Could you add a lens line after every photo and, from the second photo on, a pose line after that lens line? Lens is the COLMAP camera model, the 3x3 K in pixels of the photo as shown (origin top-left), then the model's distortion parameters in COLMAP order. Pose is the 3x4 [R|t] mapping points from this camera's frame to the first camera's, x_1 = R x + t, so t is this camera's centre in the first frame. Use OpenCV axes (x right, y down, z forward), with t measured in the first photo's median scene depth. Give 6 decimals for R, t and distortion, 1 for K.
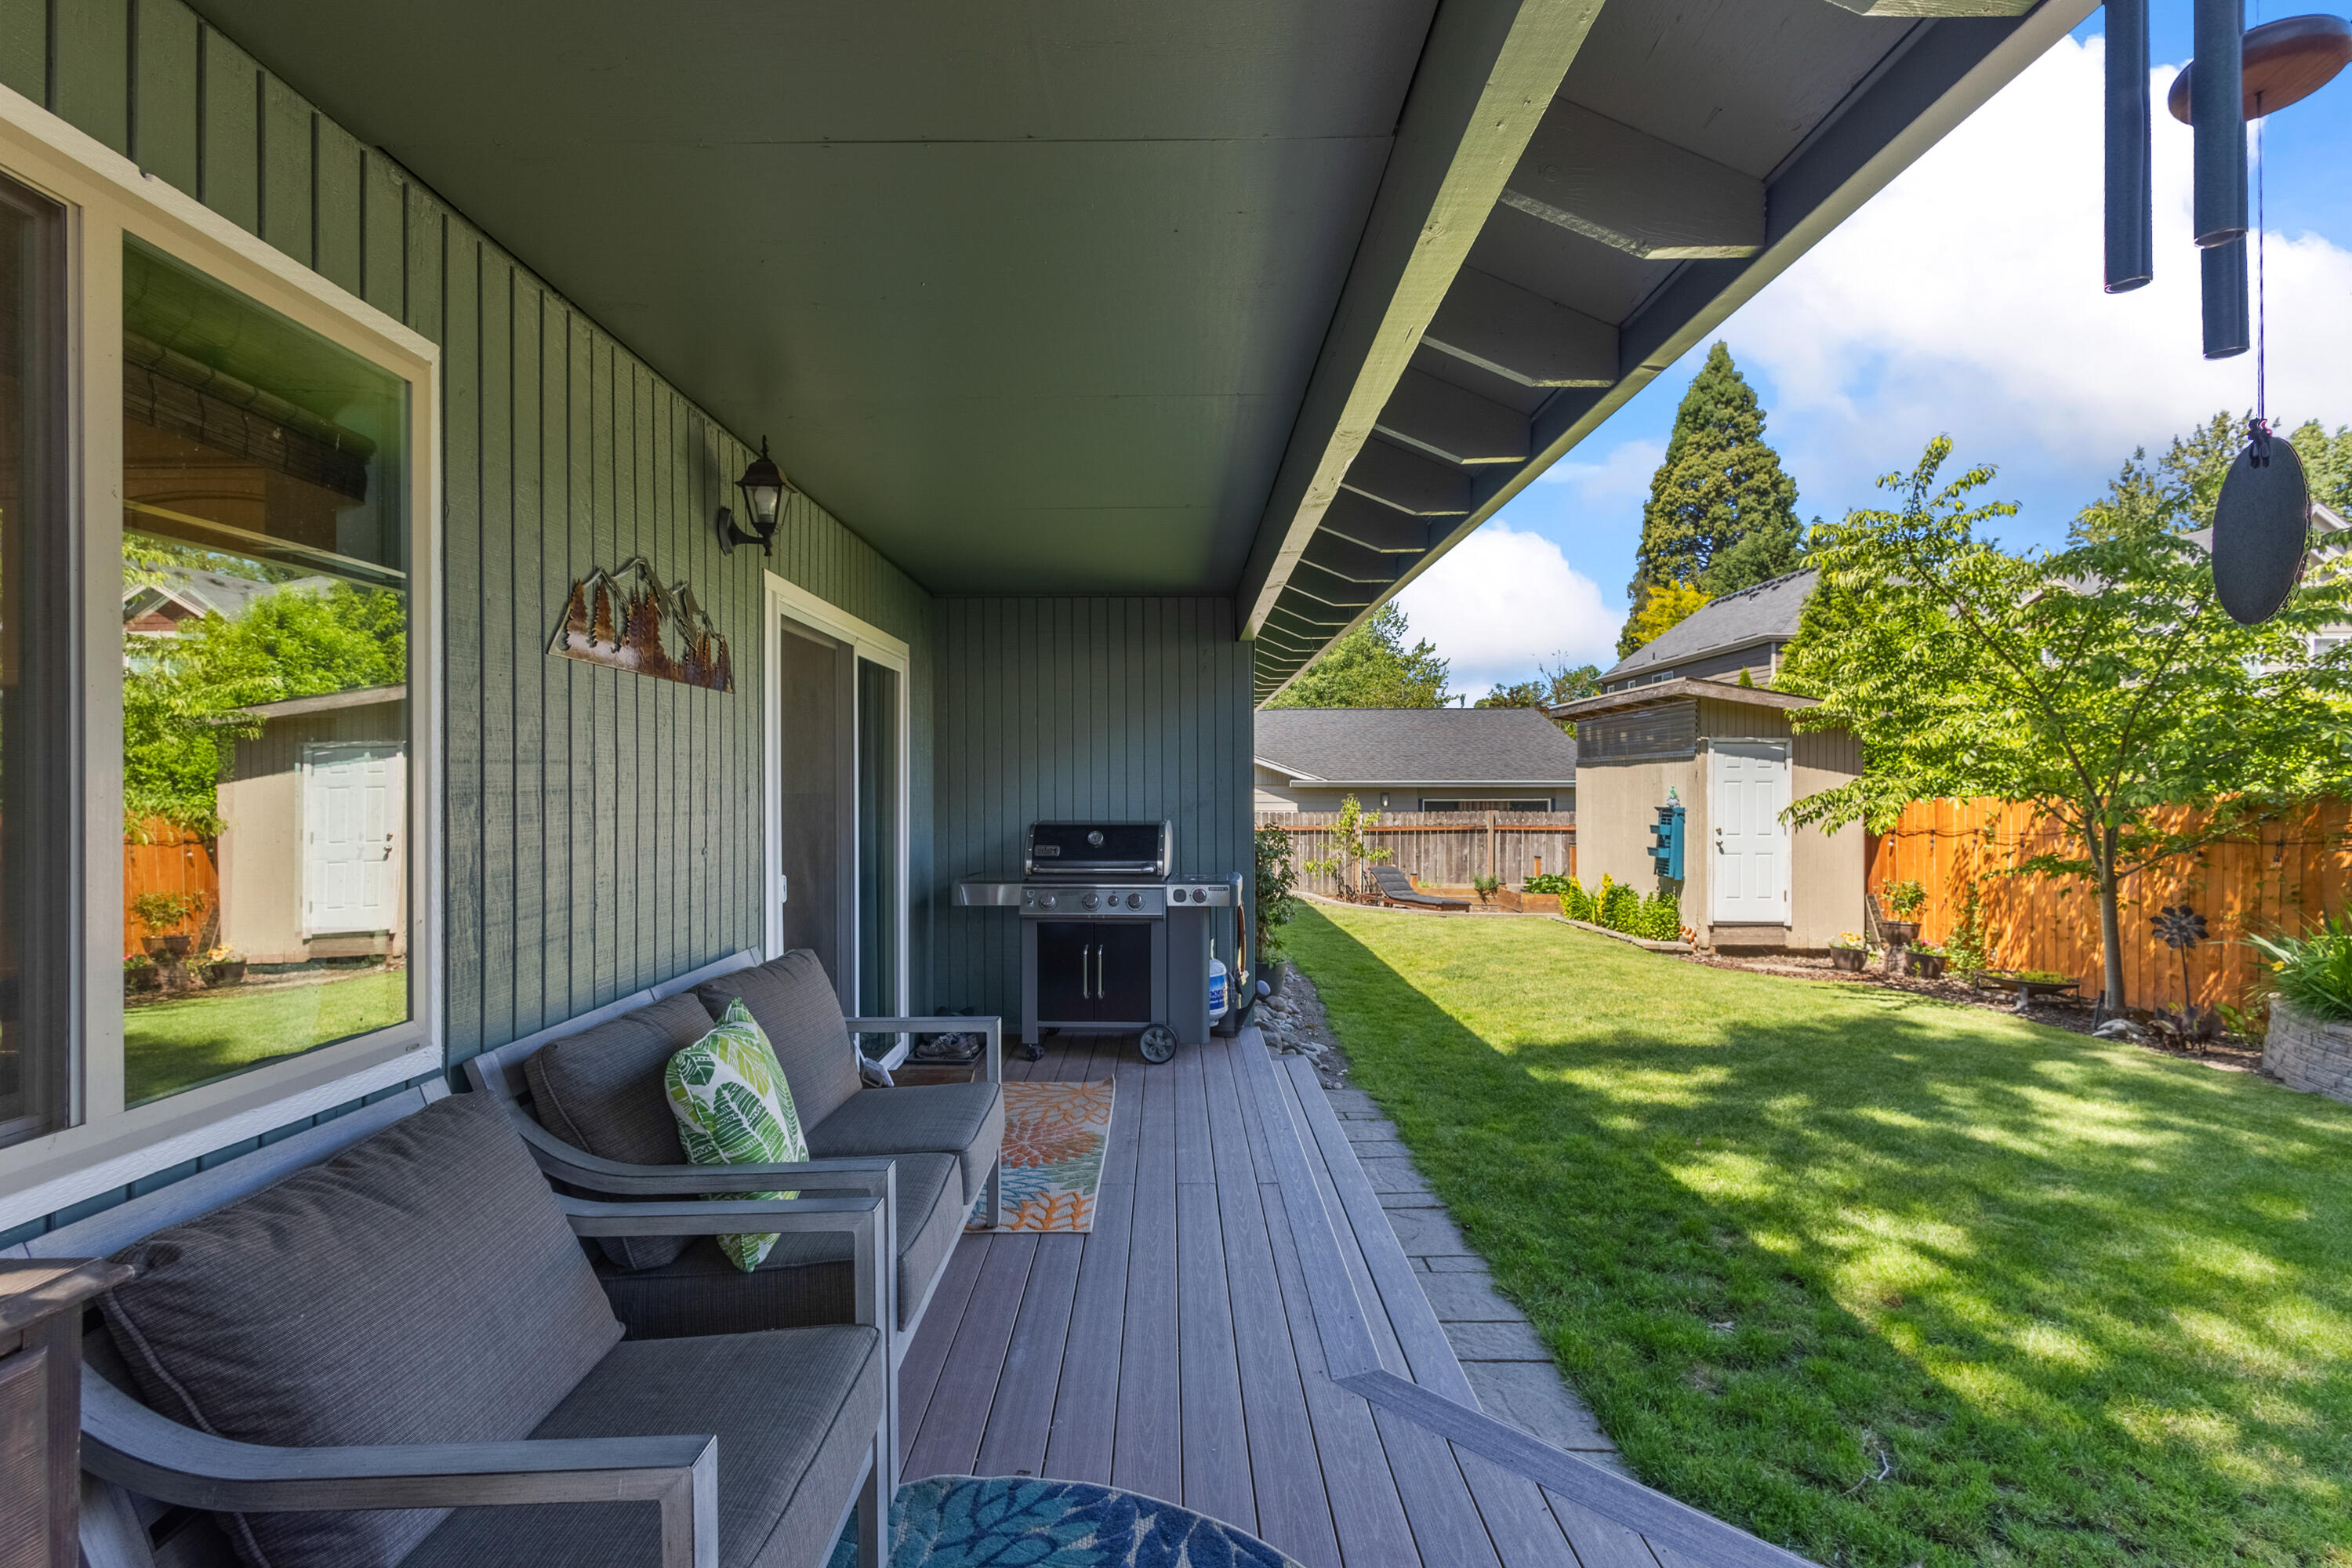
lens RADIAL K [[1133.9, 0, 1176.0], [0, 1133.9, 784.0], [0, 0, 1]] dist [0.000645, 0.000036]
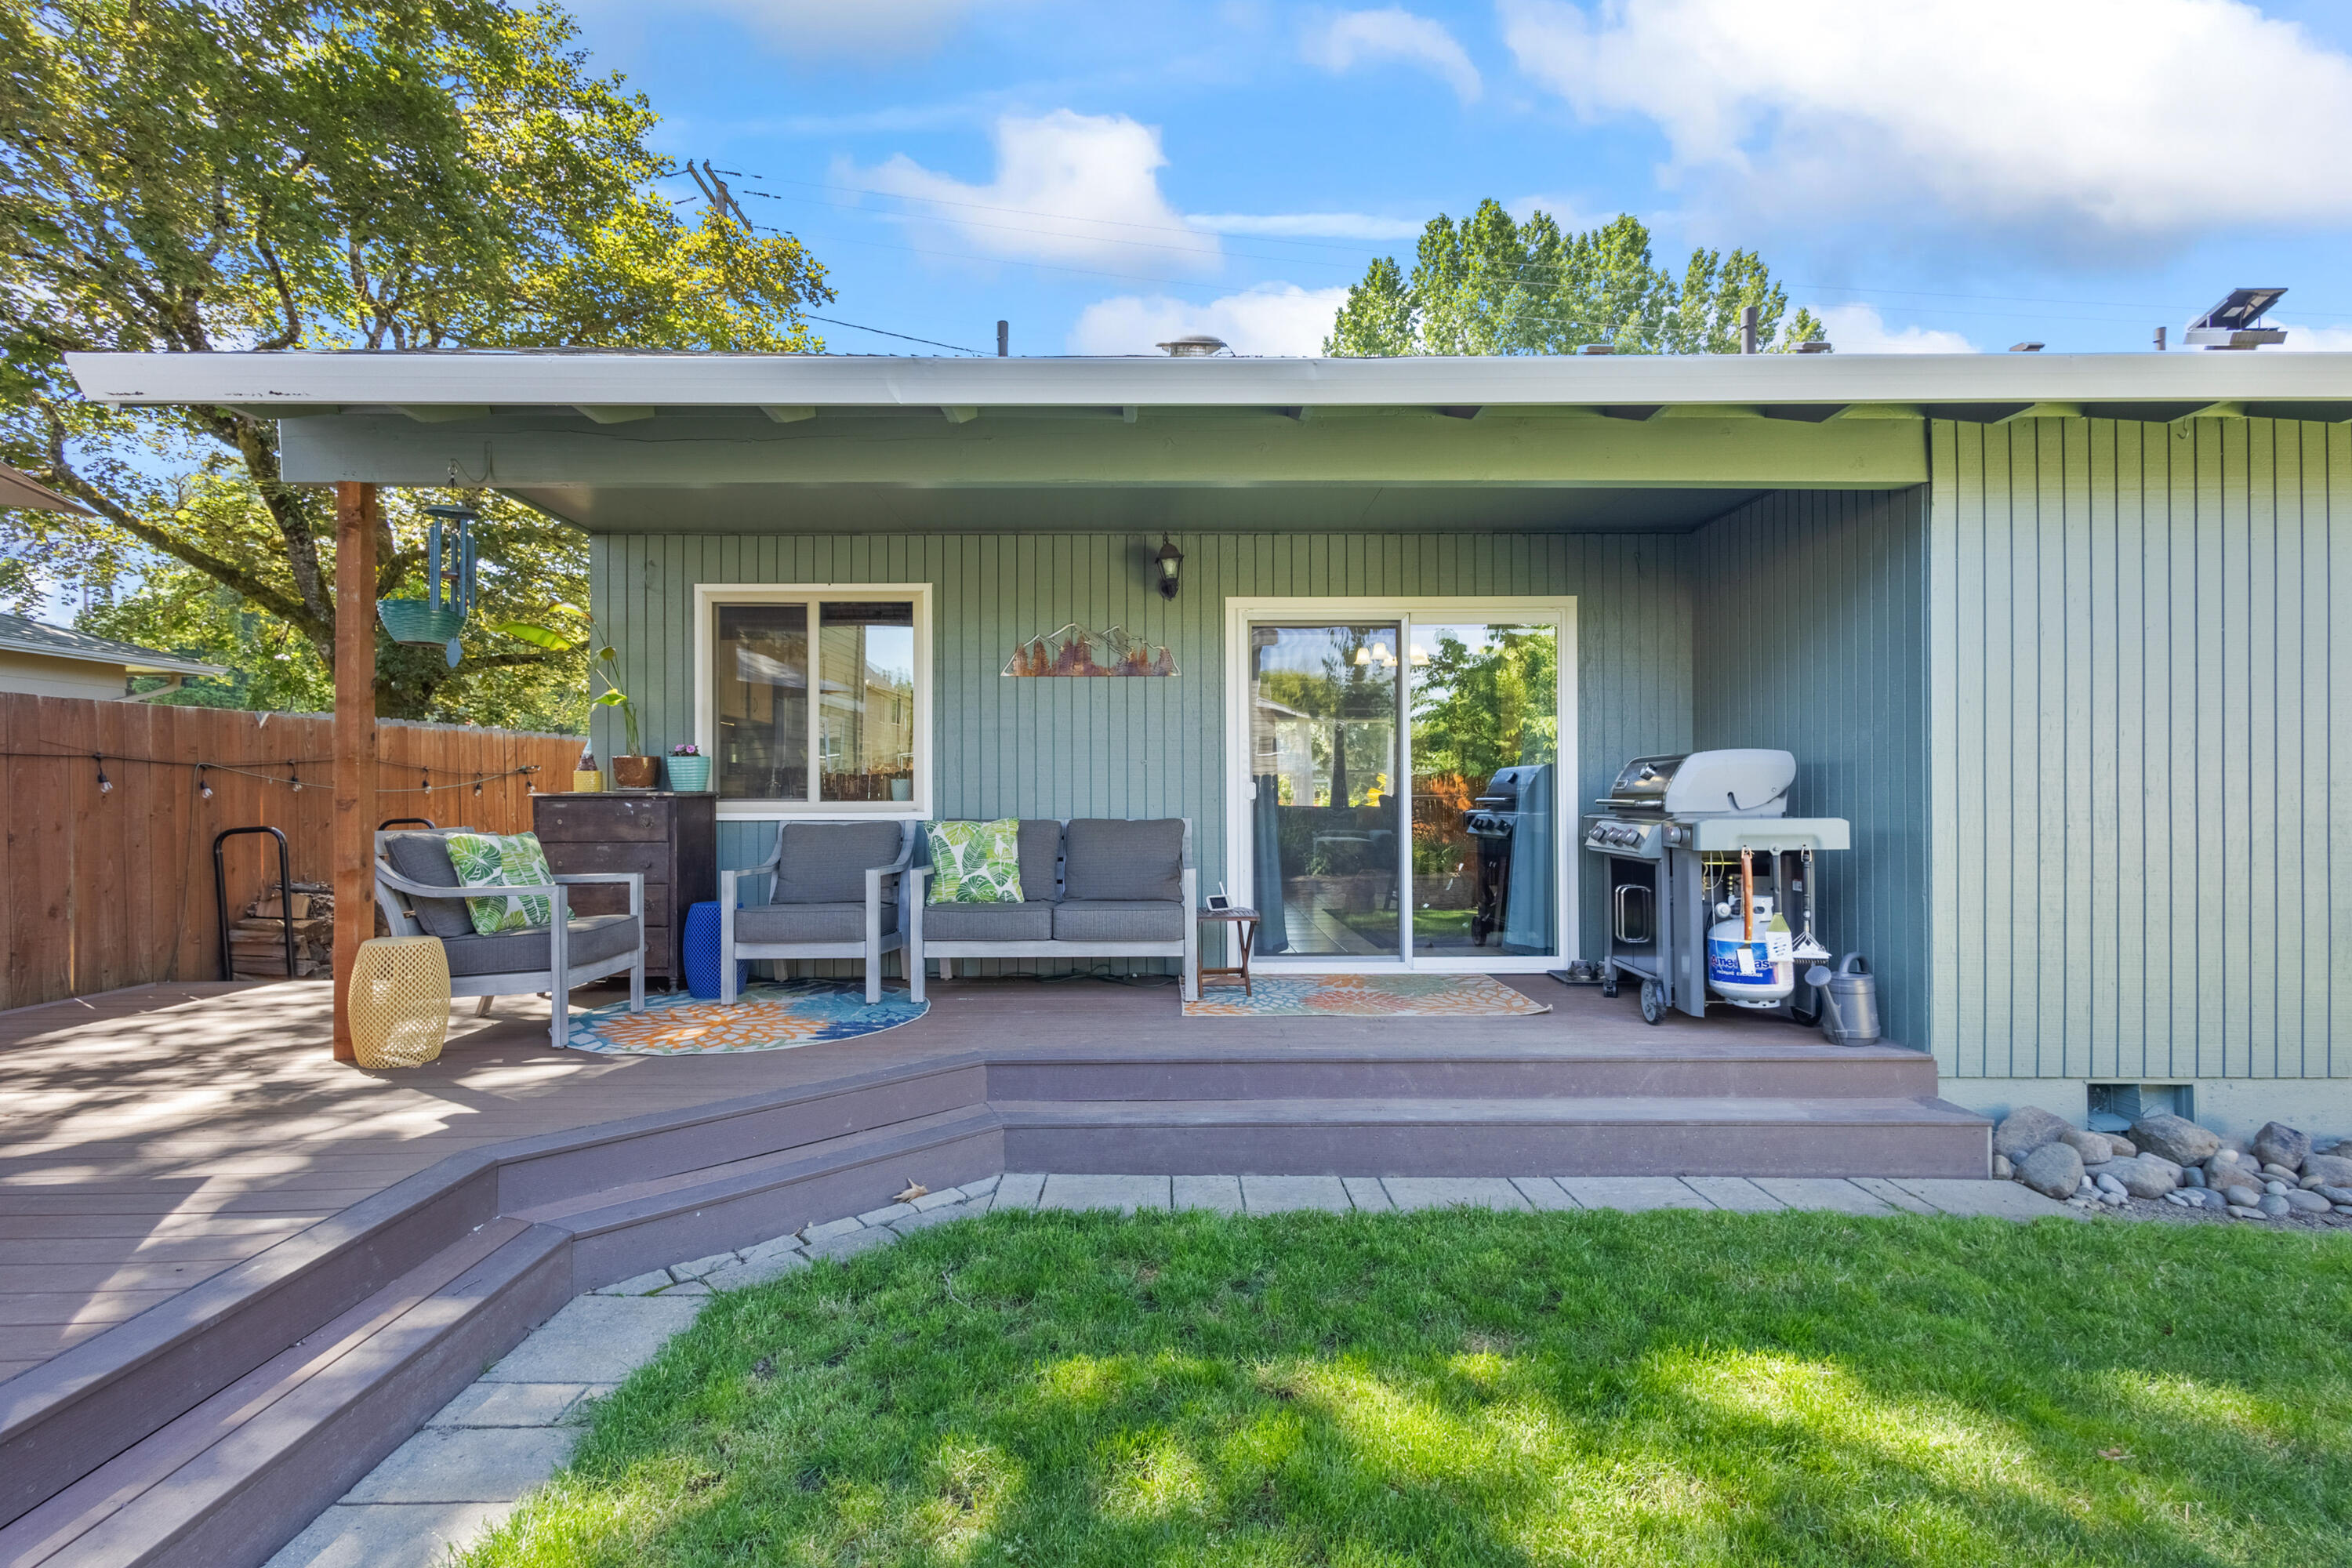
lens RADIAL K [[1133.9, 0, 1176.0], [0, 1133.9, 784.0], [0, 0, 1]] dist [0.000645, 0.000036]
pose [[-0.038641, 0.000752, -0.999253, 1.184537], [0.004719, 0.999989, 0.000570, 0.076362], [0.999242, -0.004693, -0.038644, 0.860502]]
